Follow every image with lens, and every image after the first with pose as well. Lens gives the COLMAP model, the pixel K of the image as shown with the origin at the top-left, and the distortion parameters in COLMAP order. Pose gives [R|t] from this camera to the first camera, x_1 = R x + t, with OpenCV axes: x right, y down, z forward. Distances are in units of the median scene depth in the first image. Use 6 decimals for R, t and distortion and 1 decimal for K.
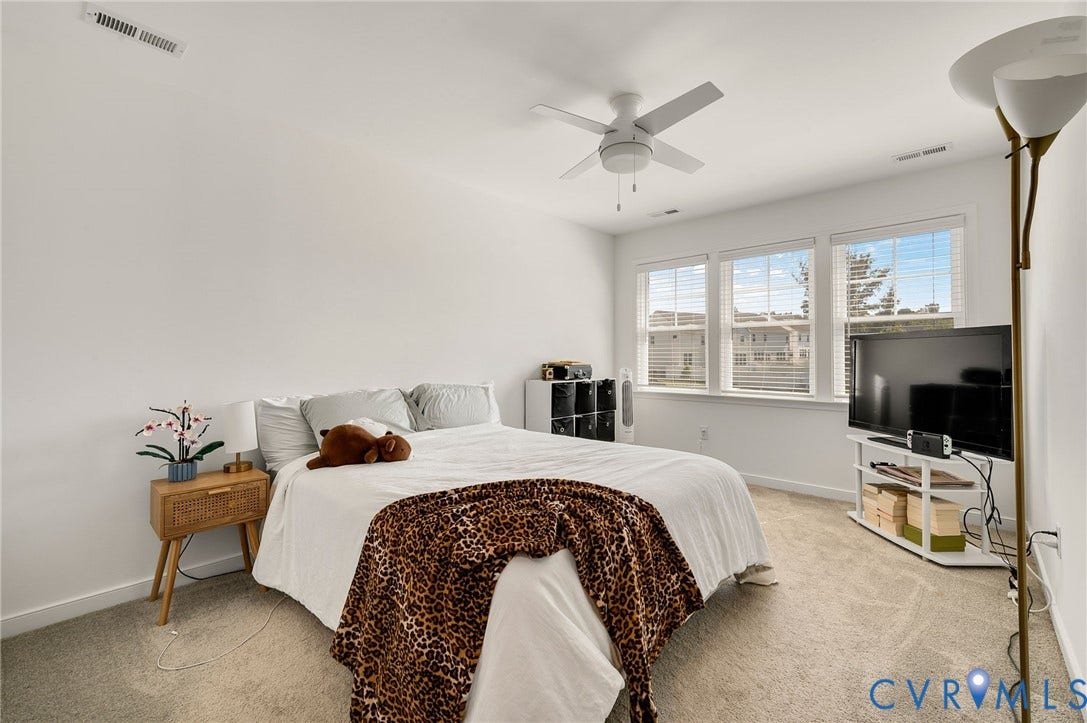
lens RADIAL K [[383.5, 0, 571.3], [0, 383.5, 352.4], [0, 0, 1]] dist [0.002543, 0.000114]
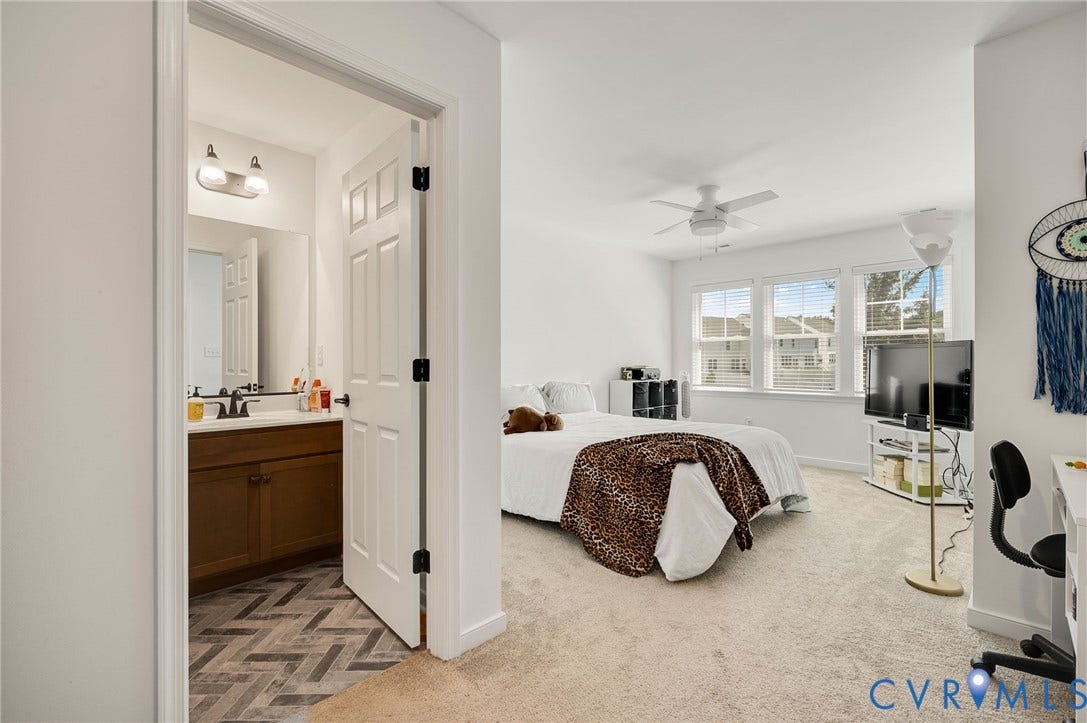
lens RADIAL K [[441.1, 0, 548.2], [0, 441.1, 361.9], [0, 0, 1]] dist [-0.000607, -0.000213]
pose [[0.999499, -0.000765, -0.031630, -0.396504], [0.001128, 0.999934, 0.011448, -0.008646], [0.031620, -0.011478, 0.999434, -0.683576]]
